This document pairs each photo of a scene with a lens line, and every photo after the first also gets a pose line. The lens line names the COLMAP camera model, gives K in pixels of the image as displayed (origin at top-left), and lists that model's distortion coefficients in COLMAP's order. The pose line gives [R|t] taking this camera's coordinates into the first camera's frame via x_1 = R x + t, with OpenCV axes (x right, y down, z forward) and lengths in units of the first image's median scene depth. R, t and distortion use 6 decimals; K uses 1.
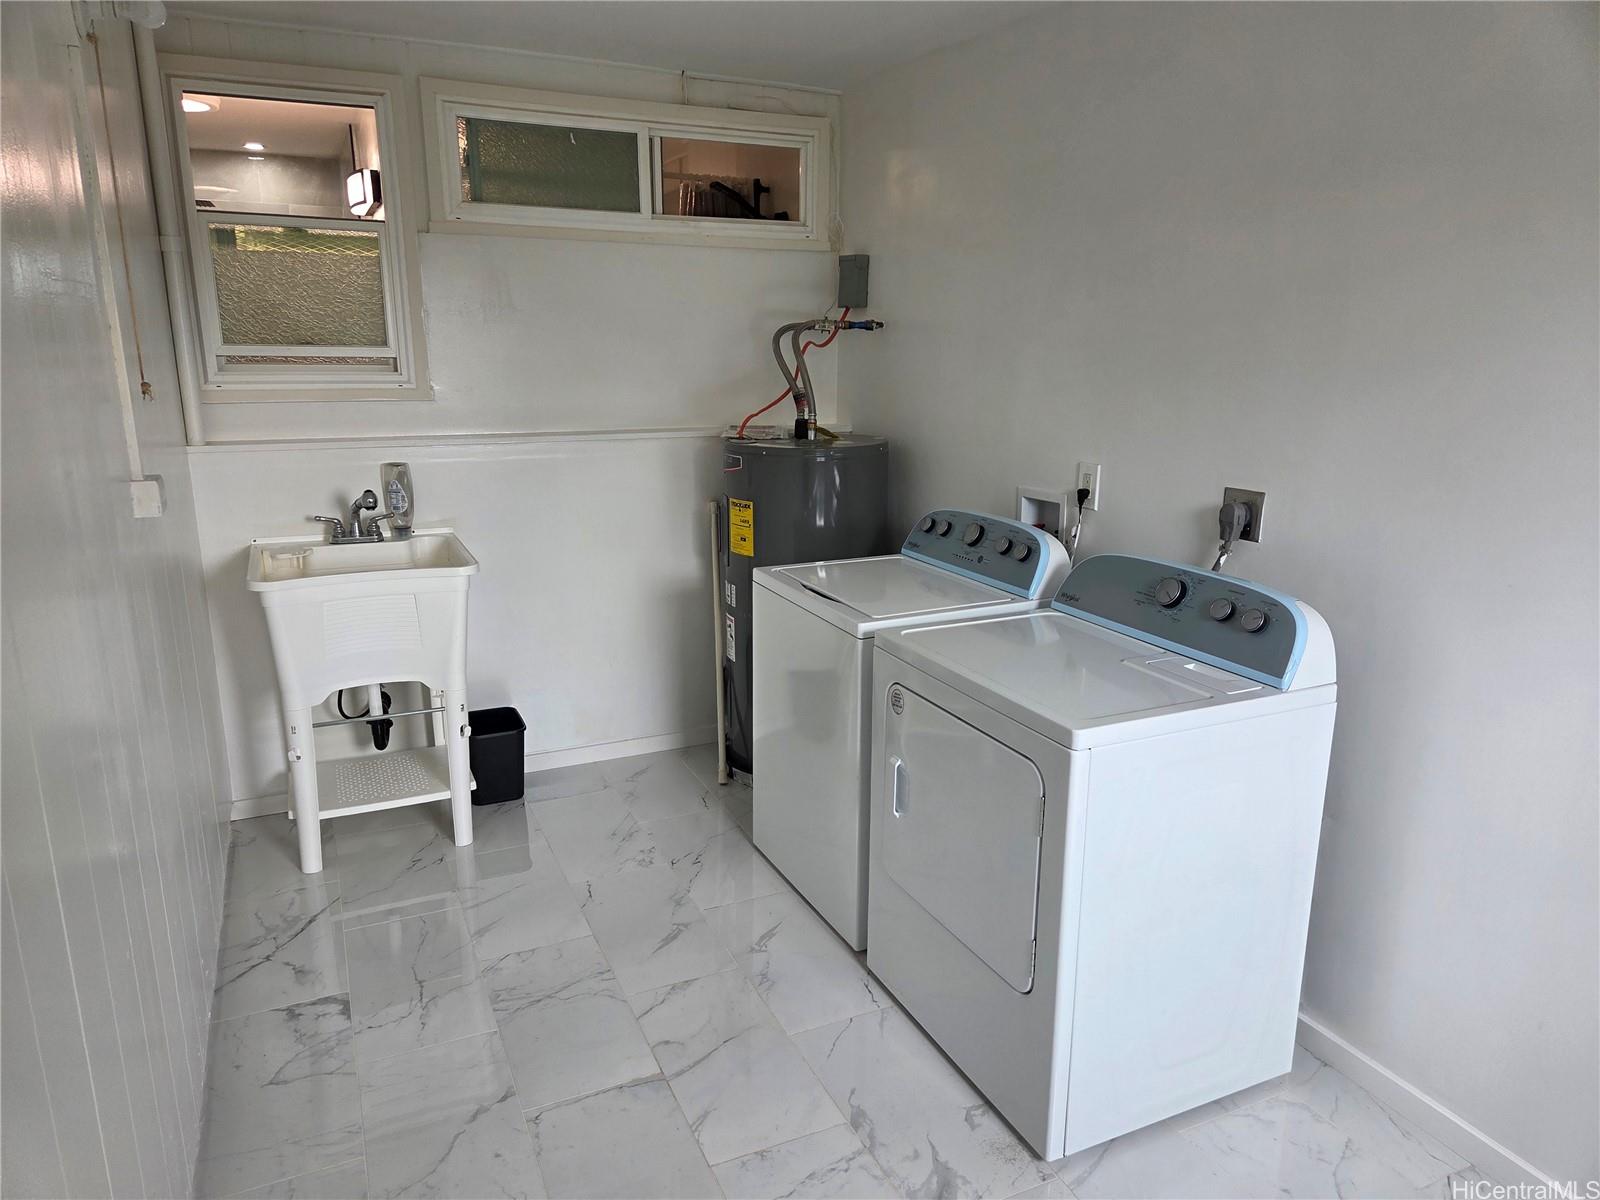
lens RADIAL K [[1069.2, 0, 800.0], [0, 1069.2, 598.0], [0, 0, 1]] dist [0.075098, -0.063111]
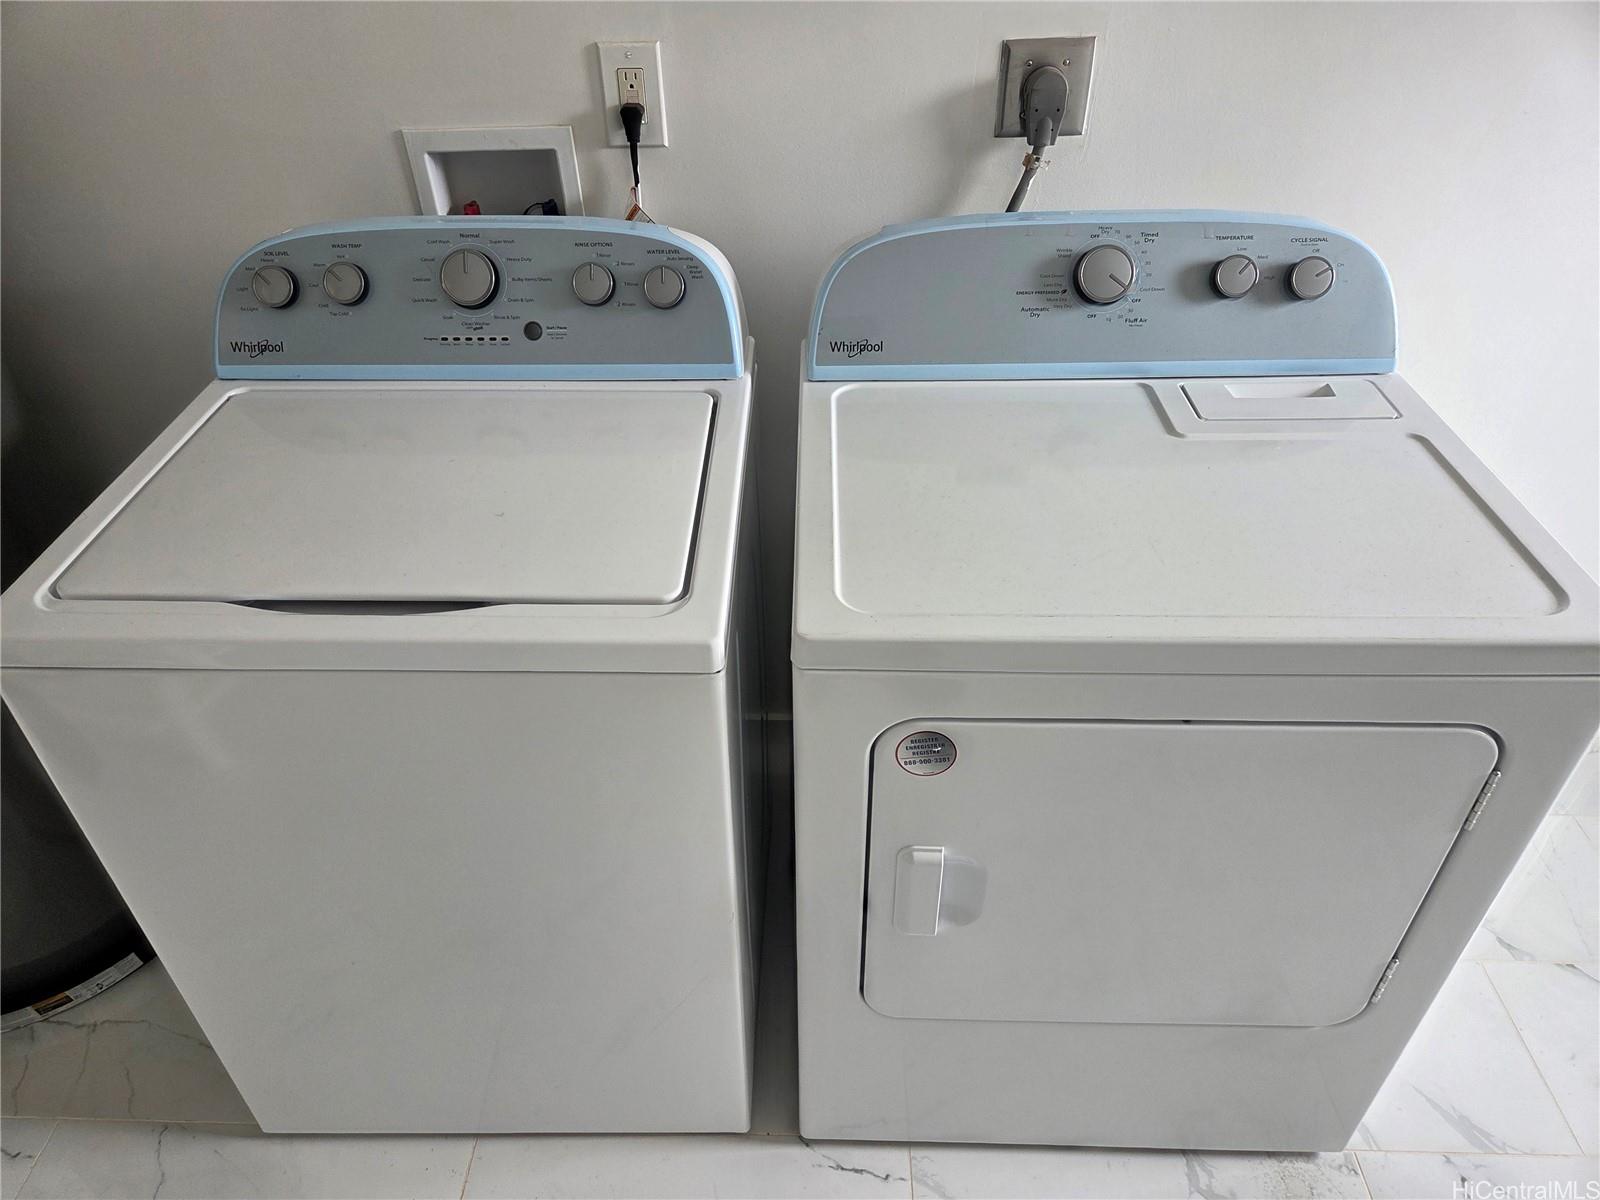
lens RADIAL K [[1069.2, 0, 794.0], [0, 1069.2, 600.8], [0, 0, 1]] dist [0.075098, -0.063111]
pose [[0.450749, -0.555358, 0.698858, -0.154398], [0.236468, 0.829220, 0.506435, -0.143043], [-0.860760, -0.063018, 0.505095, 0.676603]]
